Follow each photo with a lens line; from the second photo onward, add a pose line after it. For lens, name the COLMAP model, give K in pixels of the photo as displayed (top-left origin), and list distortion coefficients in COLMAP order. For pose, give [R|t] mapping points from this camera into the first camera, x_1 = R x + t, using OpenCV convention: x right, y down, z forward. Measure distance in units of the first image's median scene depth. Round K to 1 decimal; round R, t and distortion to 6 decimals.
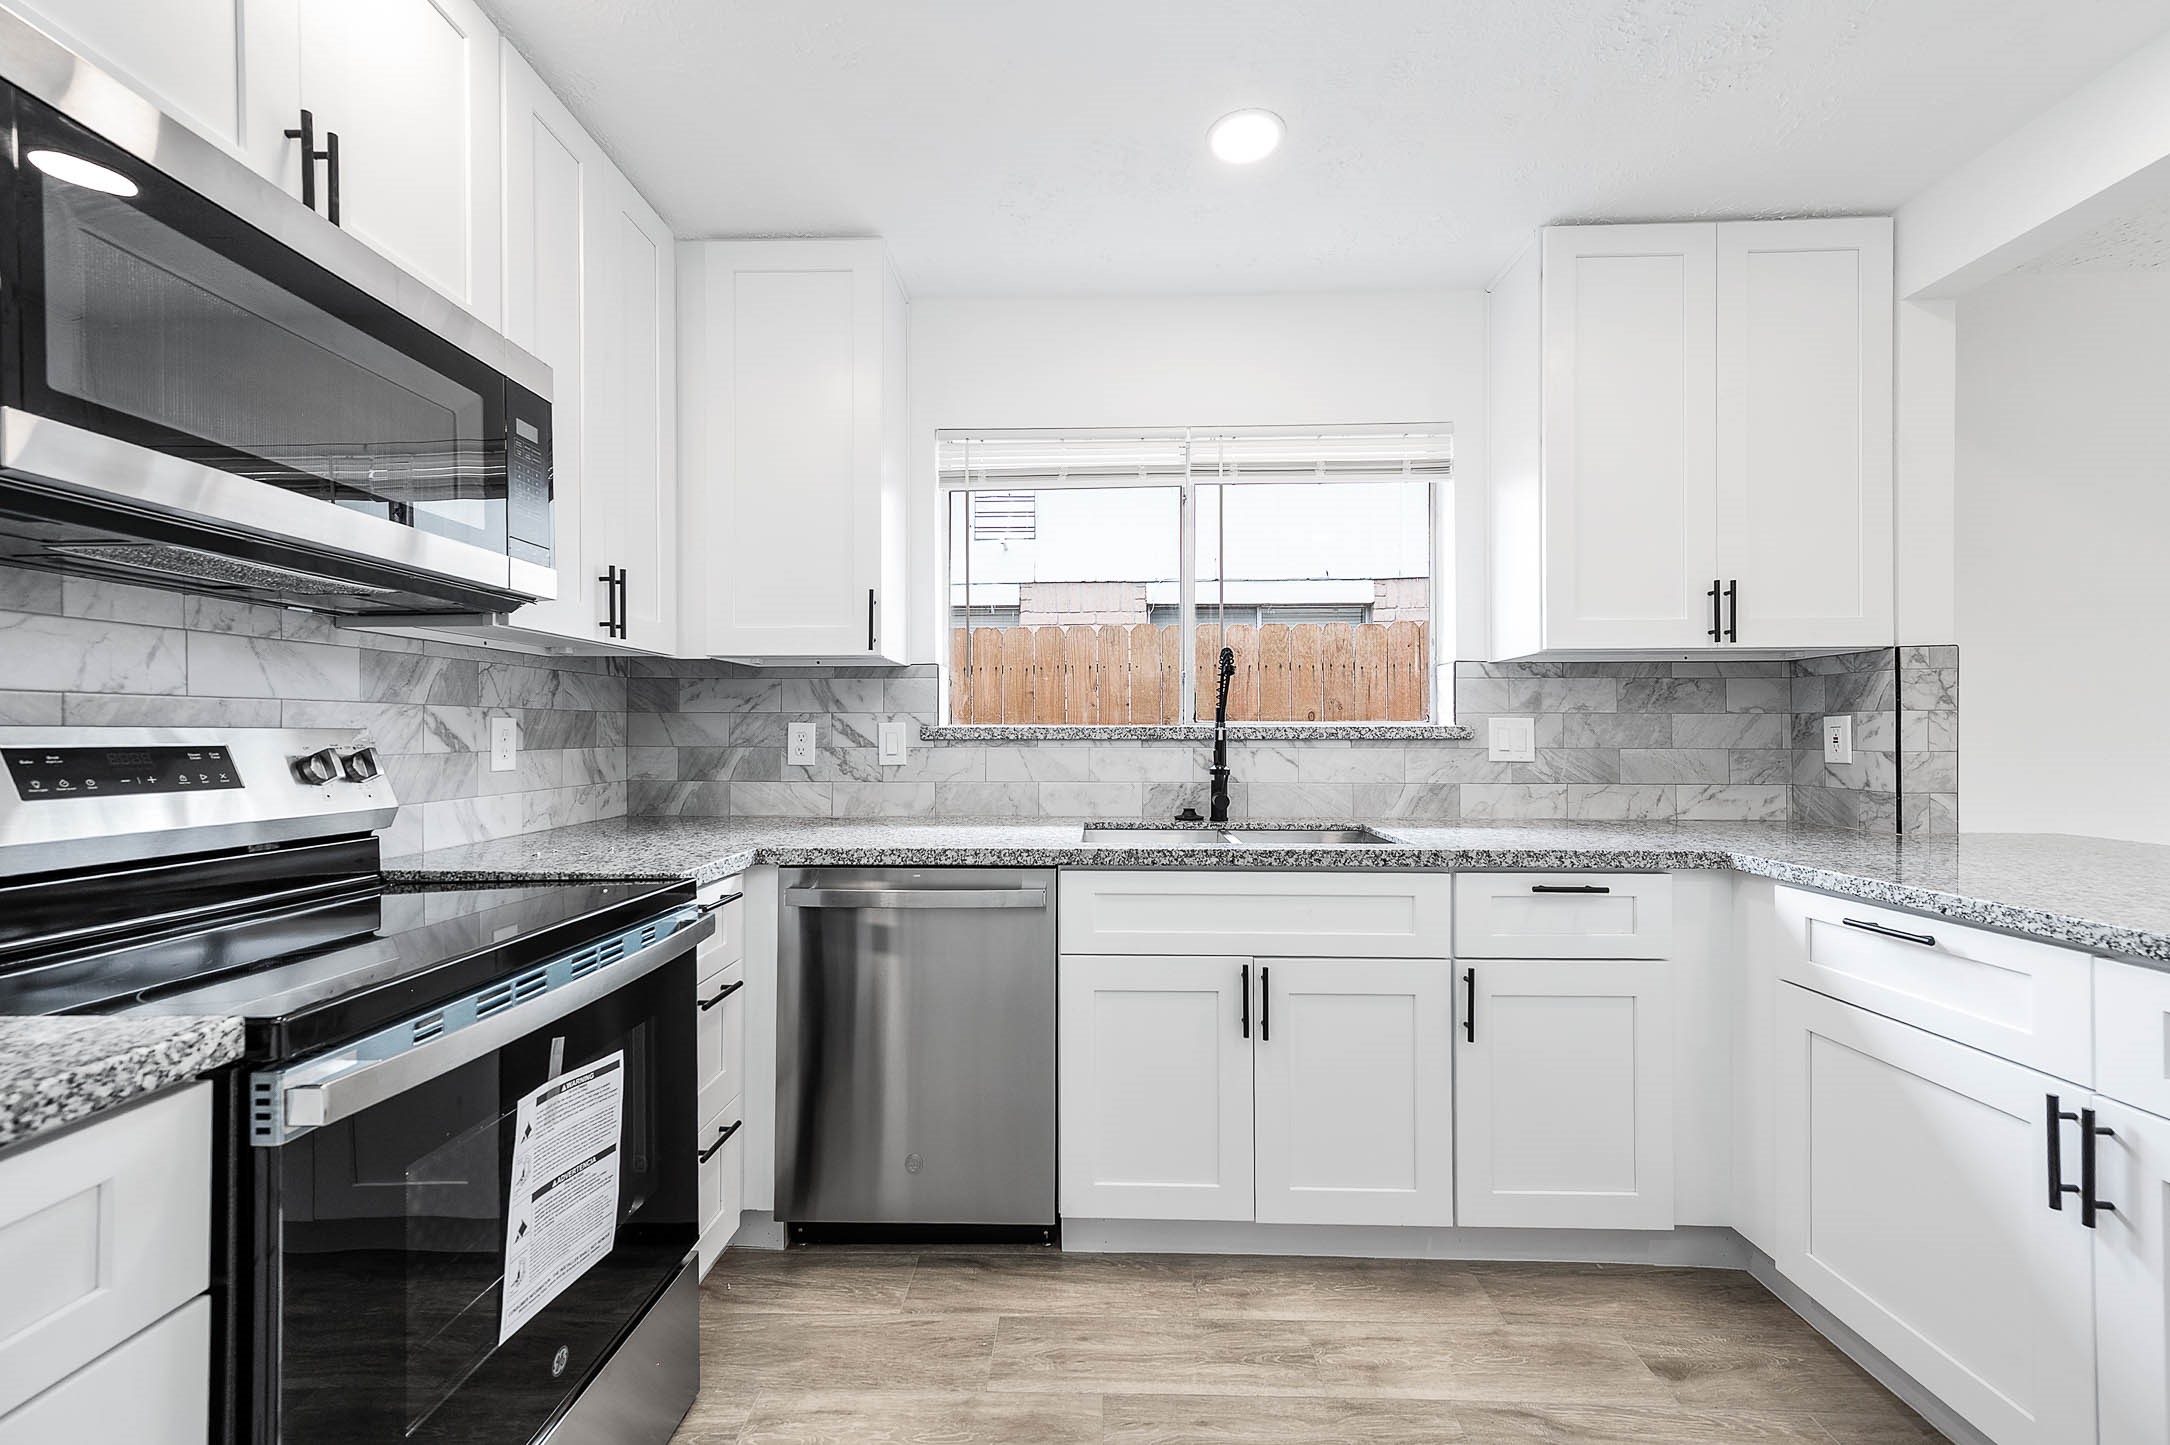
lens RADIAL K [[861.6, 0, 1085.1], [0, 861.6, 732.3], [0, 0, 1]] dist [0.018212, 0.000158]
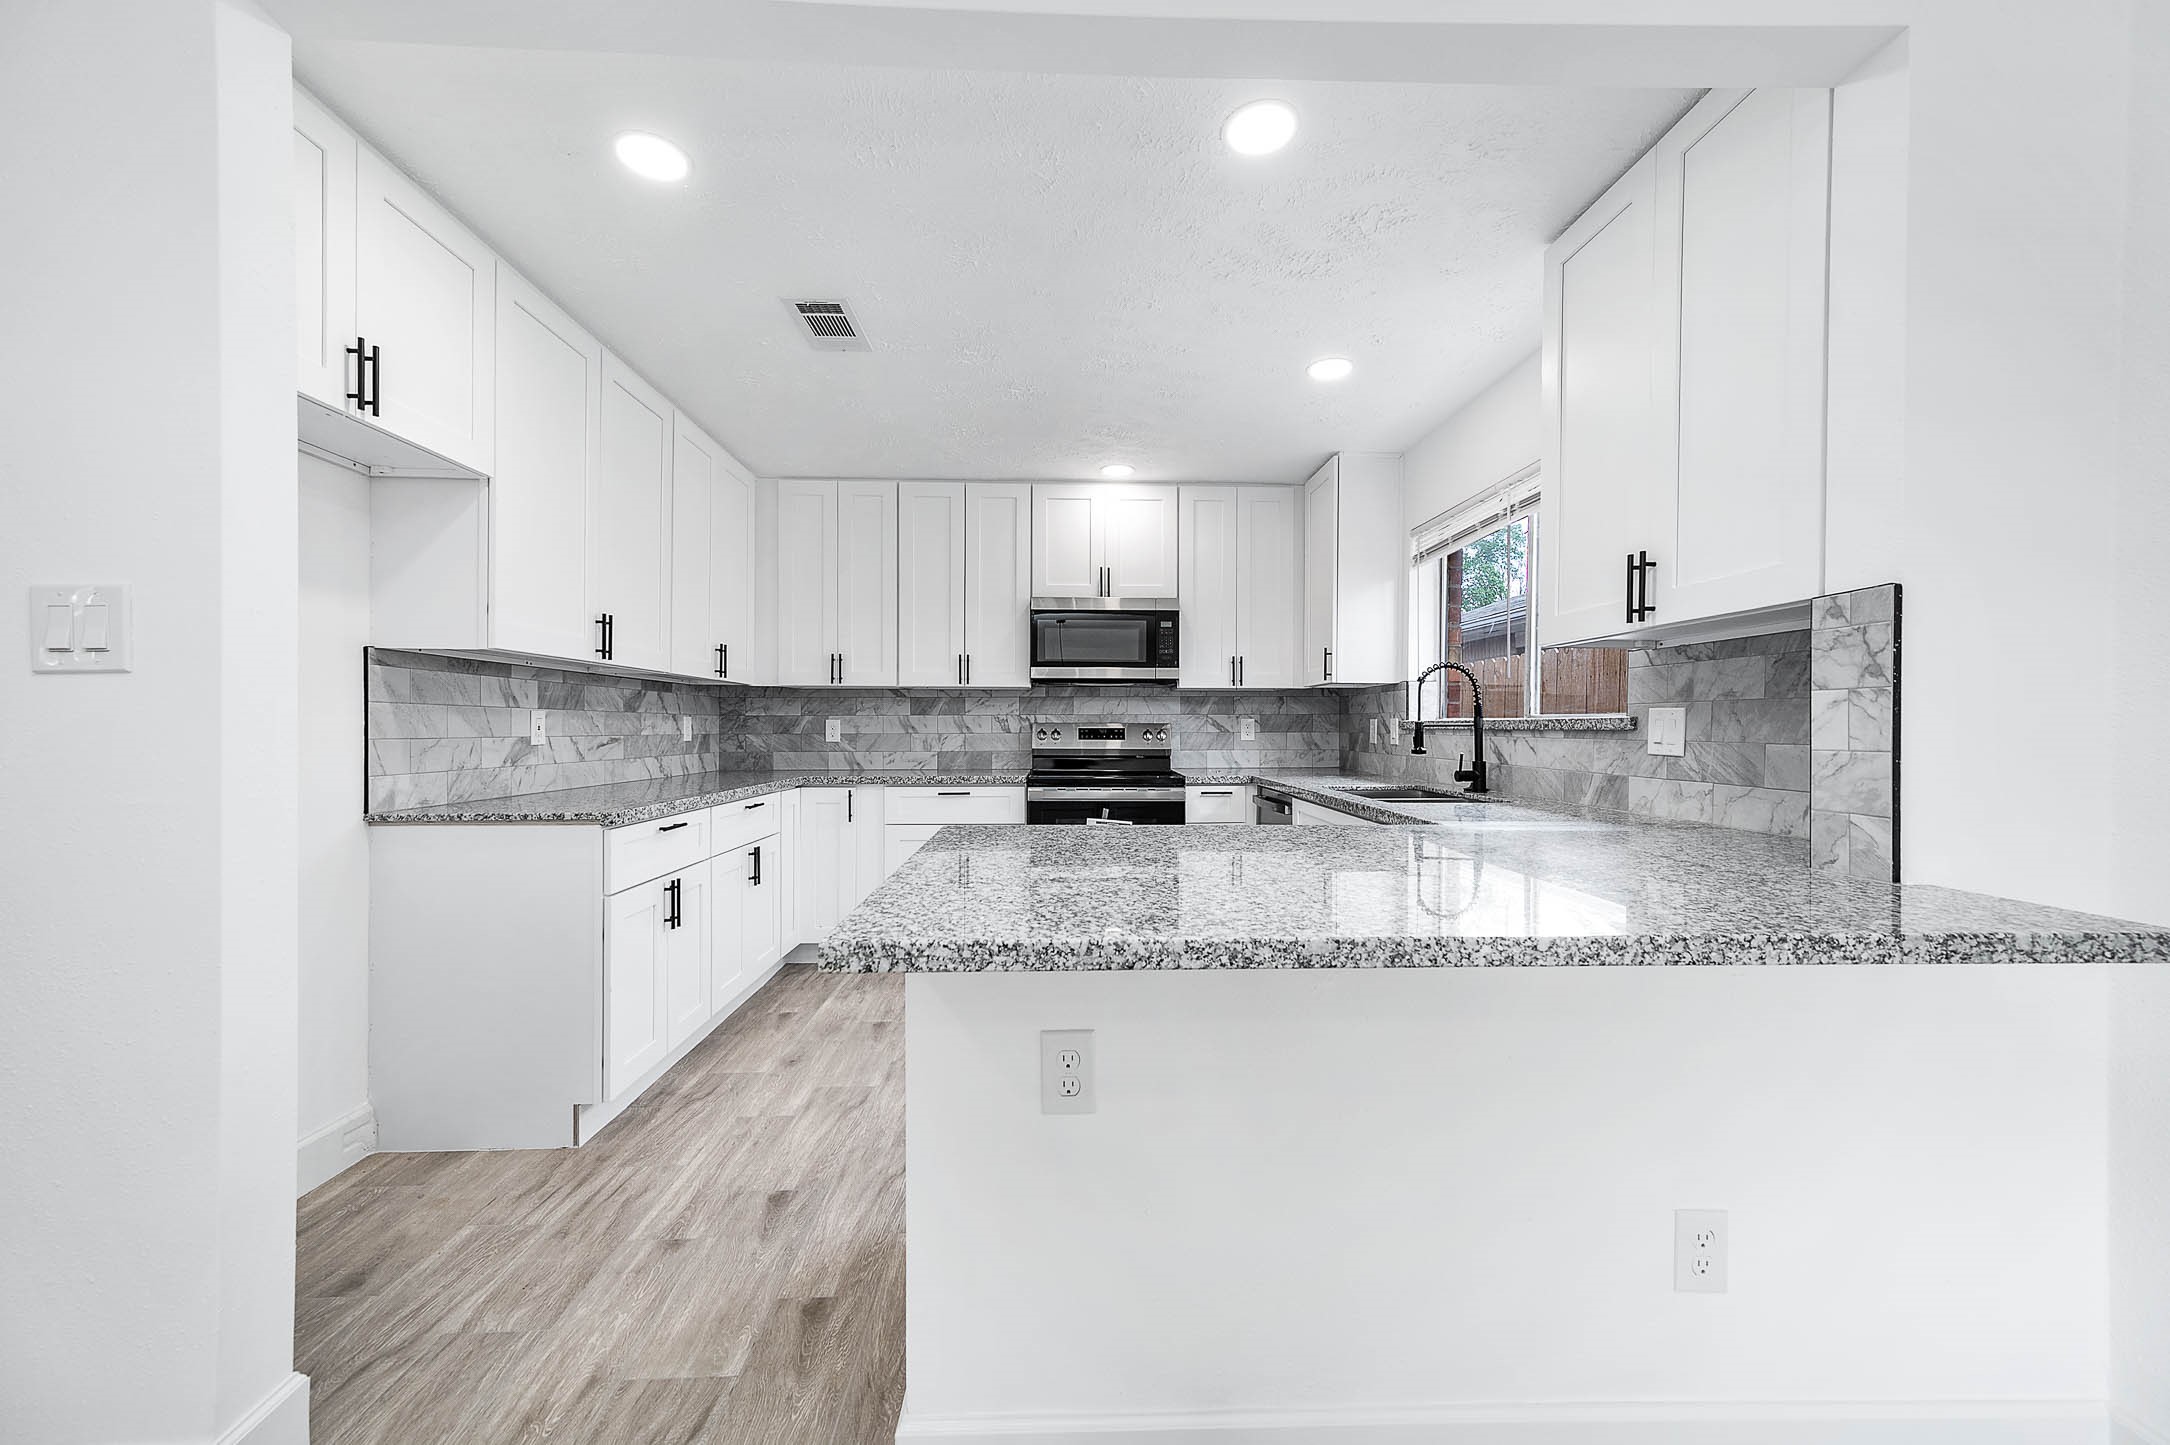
lens RADIAL K [[850.6, 0, 1086.5], [0, 850.6, 725.8], [0, 0, 1]] dist [0.010687, 0.000321]
pose [[0.058231, -0.000389, -0.998303, 1.366260], [-0.001036, 0.999999, -0.000450, 0.003472], [0.998303, 0.001060, 0.058231, 0.332323]]
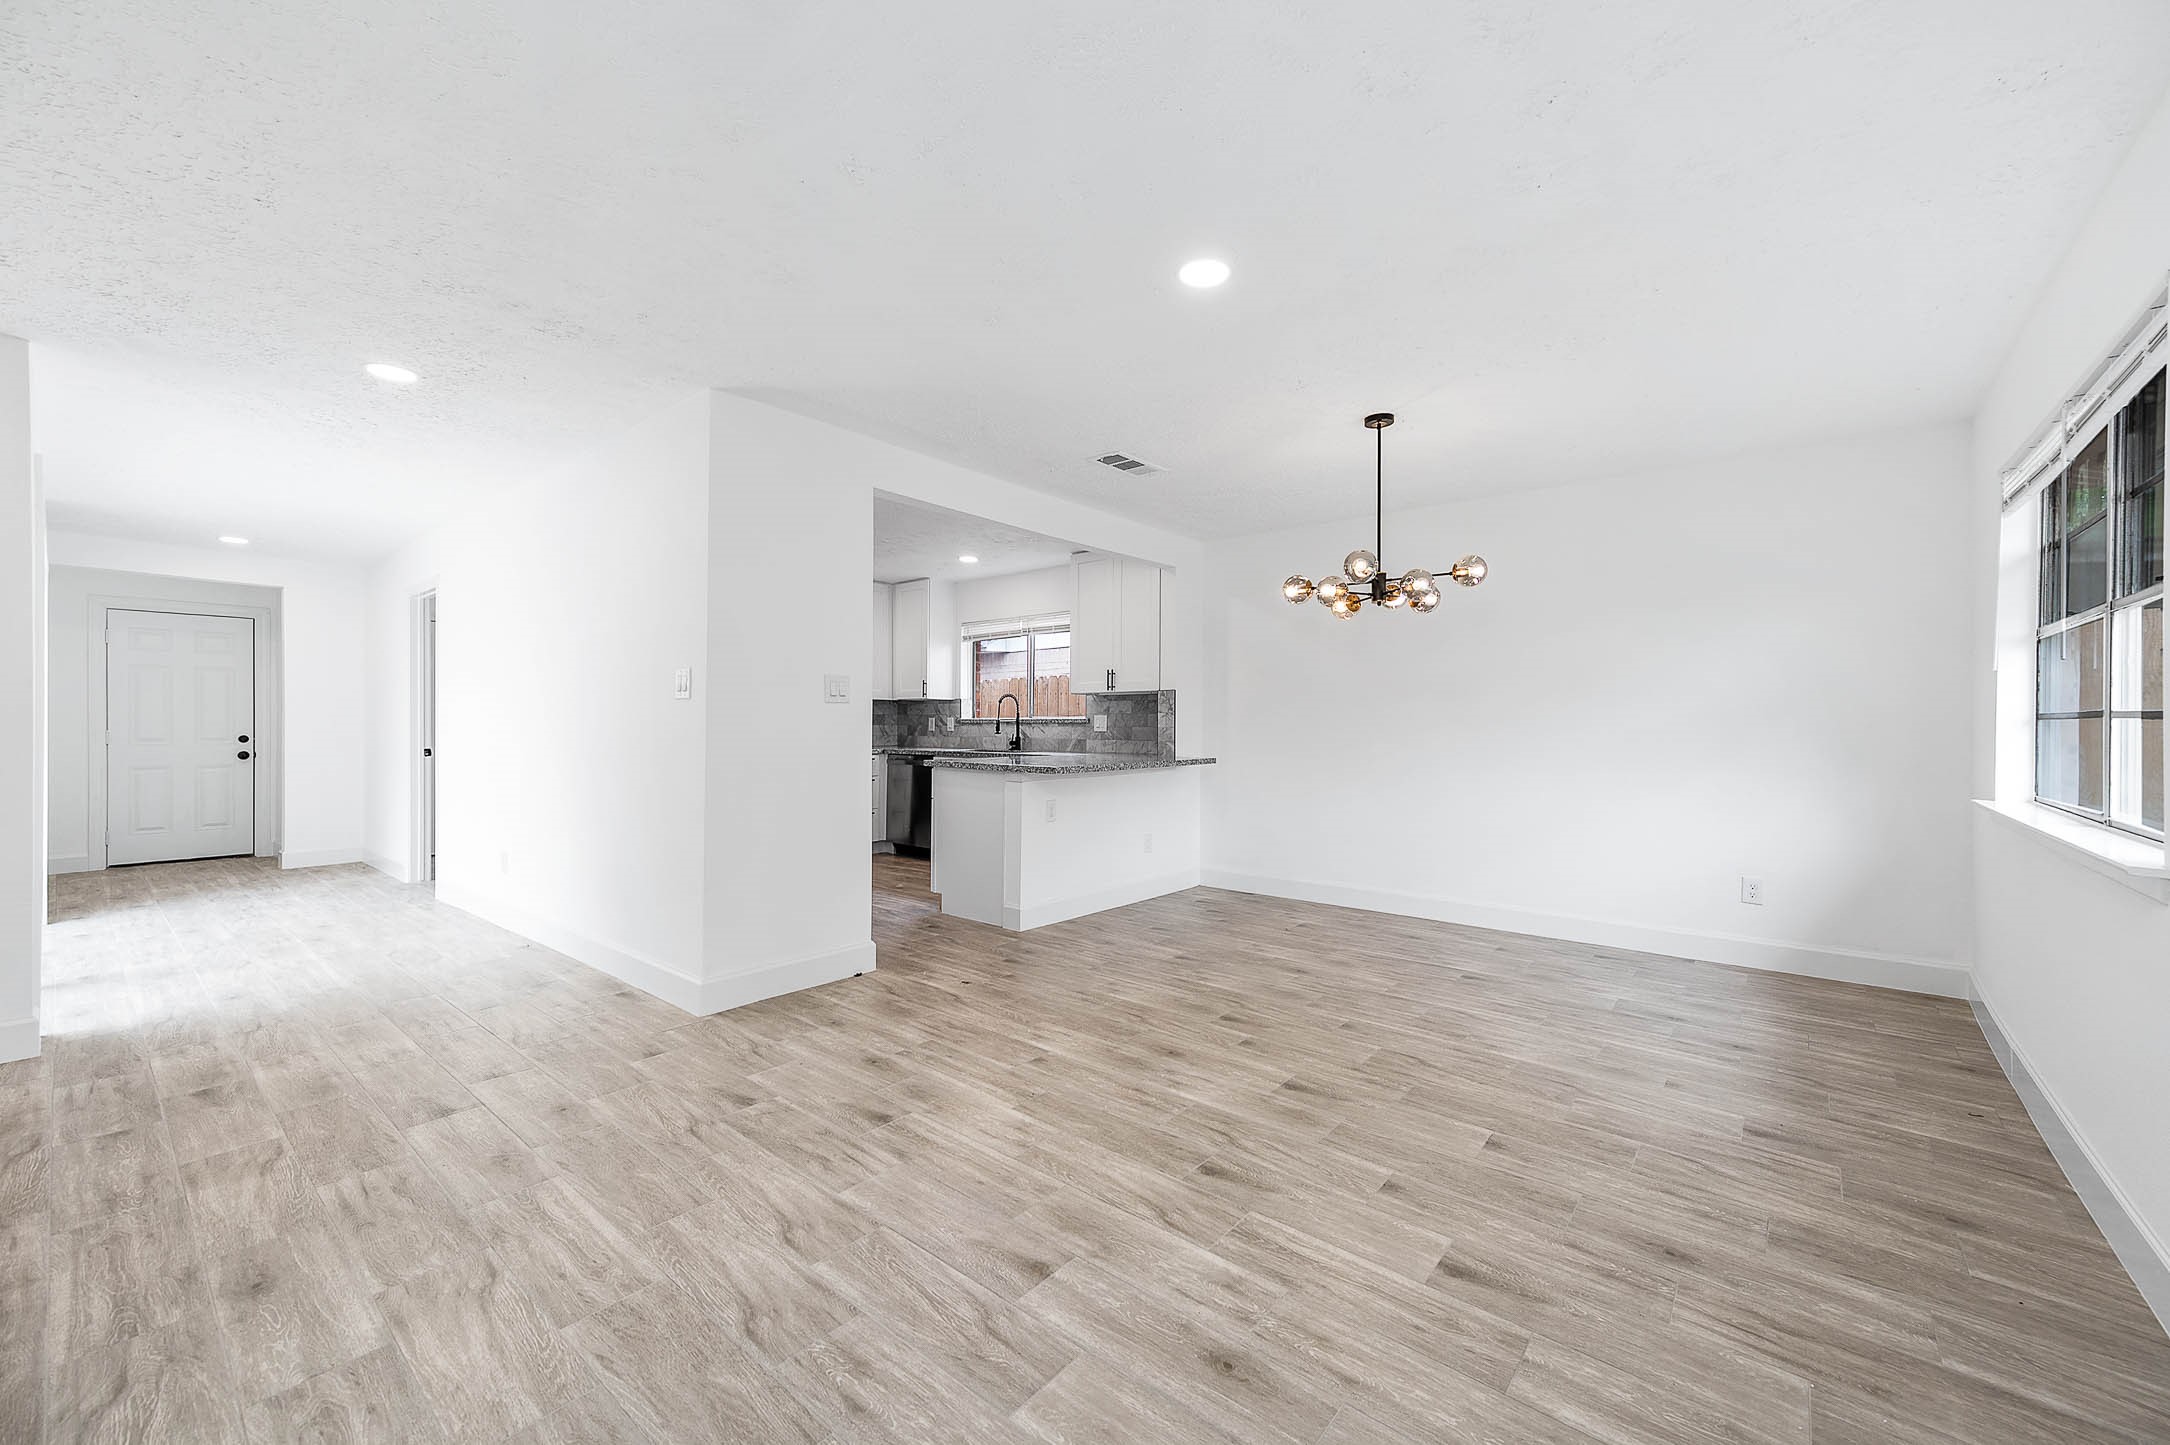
lens RADIAL K [[851.5, 0, 1081.0], [0, 851.5, 723.5], [0, 0, 1]] dist [0.012943, 0.000035]
pose [[0.775939, 0.002306, -0.630803, 2.154831], [-0.002720, 0.999996, 0.000309, 0.007828], [0.630802, 0.001476, 0.775943, -1.141095]]
